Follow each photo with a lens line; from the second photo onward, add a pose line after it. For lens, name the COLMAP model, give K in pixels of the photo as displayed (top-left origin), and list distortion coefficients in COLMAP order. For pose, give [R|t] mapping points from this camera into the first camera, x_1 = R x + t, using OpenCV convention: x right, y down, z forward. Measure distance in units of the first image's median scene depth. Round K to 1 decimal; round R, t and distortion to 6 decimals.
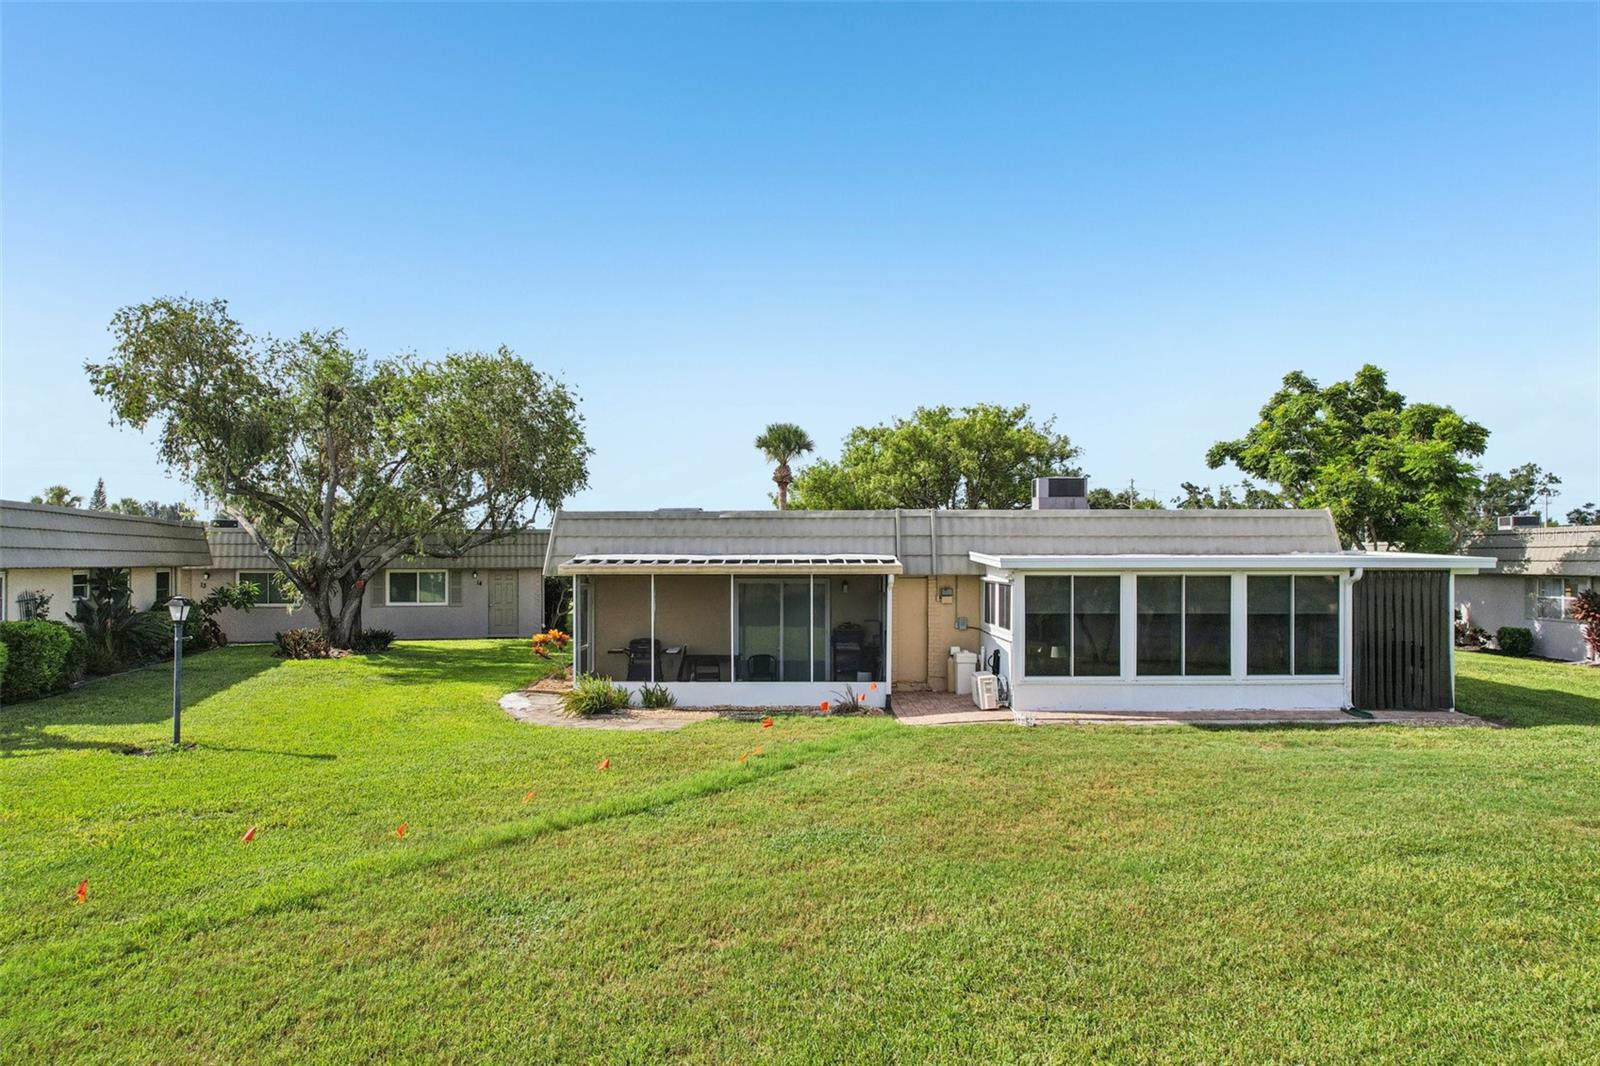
lens RADIAL K [[1028.3, 0, 800.7], [0, 1028.3, 567.3], [0, 0, 1]] dist [-0.045212, 0.001246]
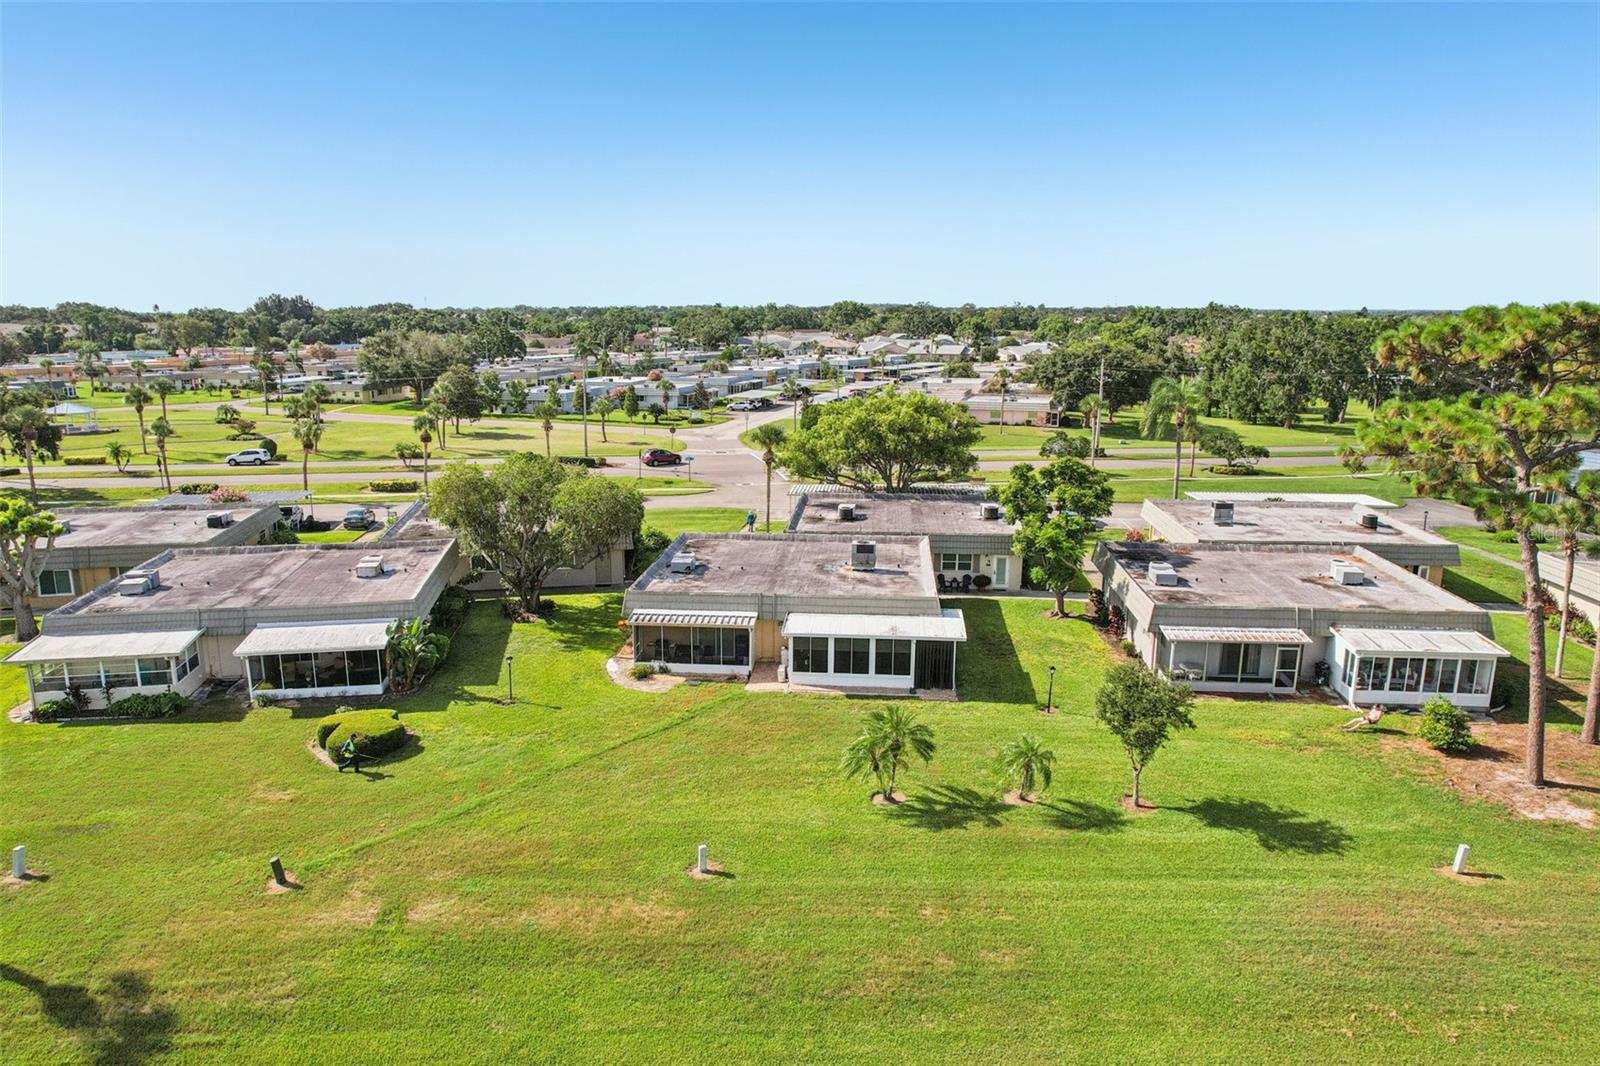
lens RADIAL K [[1028.3, 0, 800.7], [0, 1028.3, 567.3], [0, 0, 1]] dist [-0.045212, 0.001246]
pose [[0.996253, 0.025680, -0.082592, 0.403070], [-0.005433, 0.971601, 0.236561, -0.719430], [0.086321, -0.235226, 0.968100, -1.411124]]
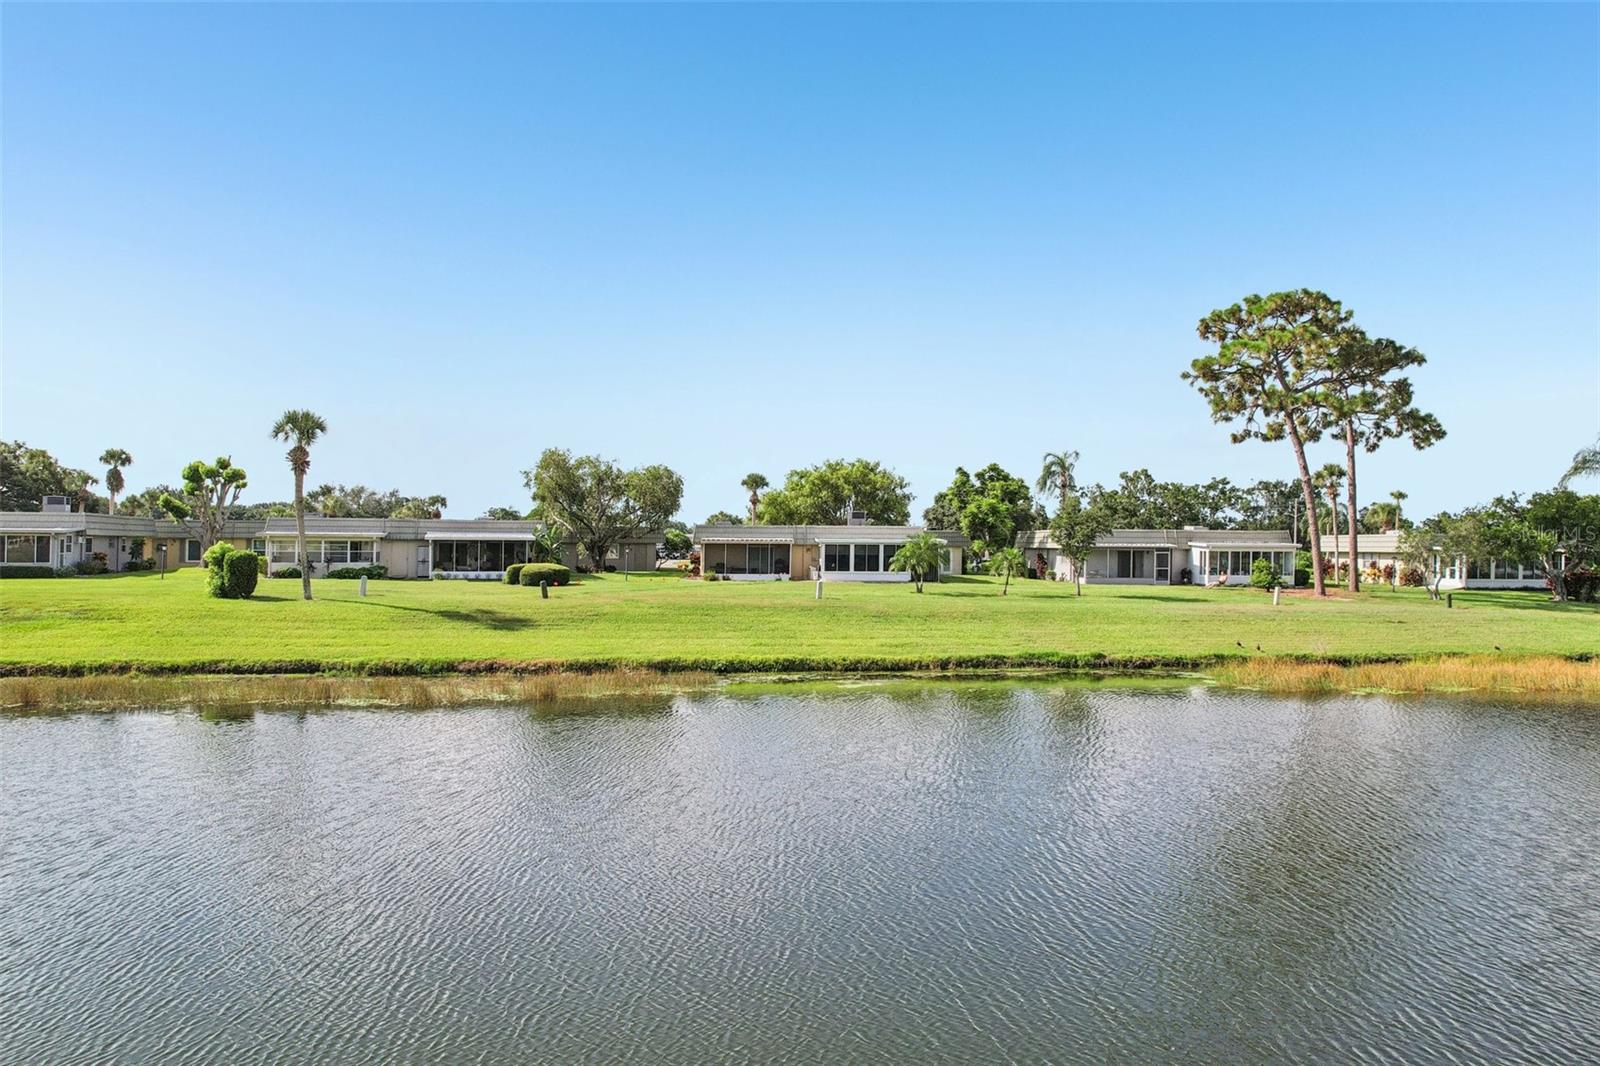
lens RADIAL K [[1028.3, 0, 800.7], [0, 1028.3, 567.3], [0, 0, 1]] dist [-0.045212, 0.001246]
pose [[0.998979, 0.007967, 0.044460, -0.036405], [-0.008792, 0.999793, 0.018376, 0.020142], [-0.044304, -0.018748, 0.998842, -2.478523]]
